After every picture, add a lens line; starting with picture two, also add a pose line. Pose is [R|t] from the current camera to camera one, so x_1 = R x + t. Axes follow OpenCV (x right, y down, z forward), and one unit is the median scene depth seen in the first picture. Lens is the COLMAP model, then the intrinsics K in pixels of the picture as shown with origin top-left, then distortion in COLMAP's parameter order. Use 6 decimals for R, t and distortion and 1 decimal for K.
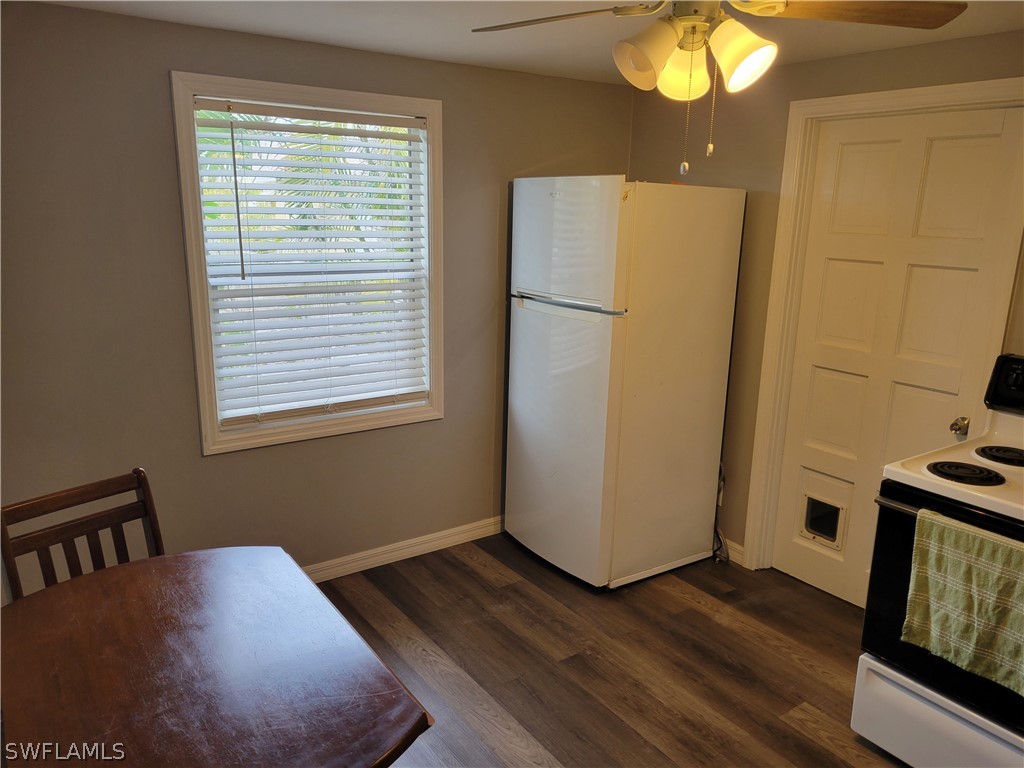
lens RADIAL K [[771.7, 0, 511.4], [0, 771.7, 384.5], [0, 0, 1]] dist [0.049096, -0.036934]
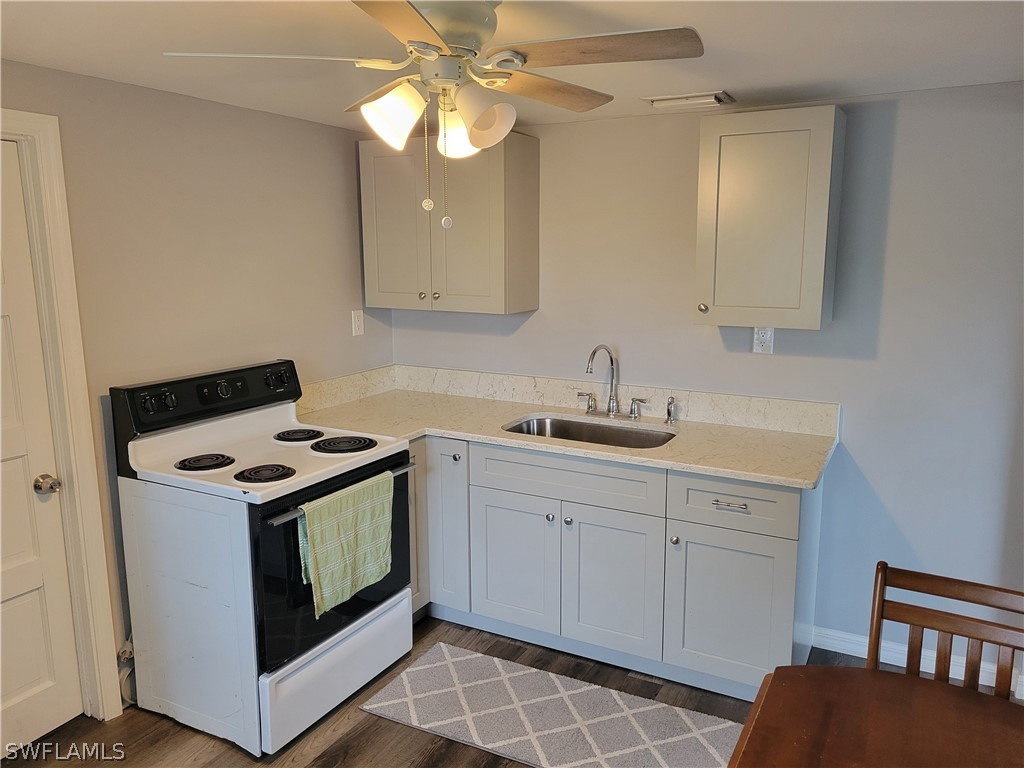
lens RADIAL K [[771.7, 0, 512.9], [0, 771.7, 385.7], [0, 0, 1]] dist [0.049096, -0.036934]
pose [[-0.442660, -0.171078, 0.880219, -0.618080], [0.212348, 0.933709, 0.288264, -0.282207], [-0.871184, 0.314516, -0.376987, 1.131962]]
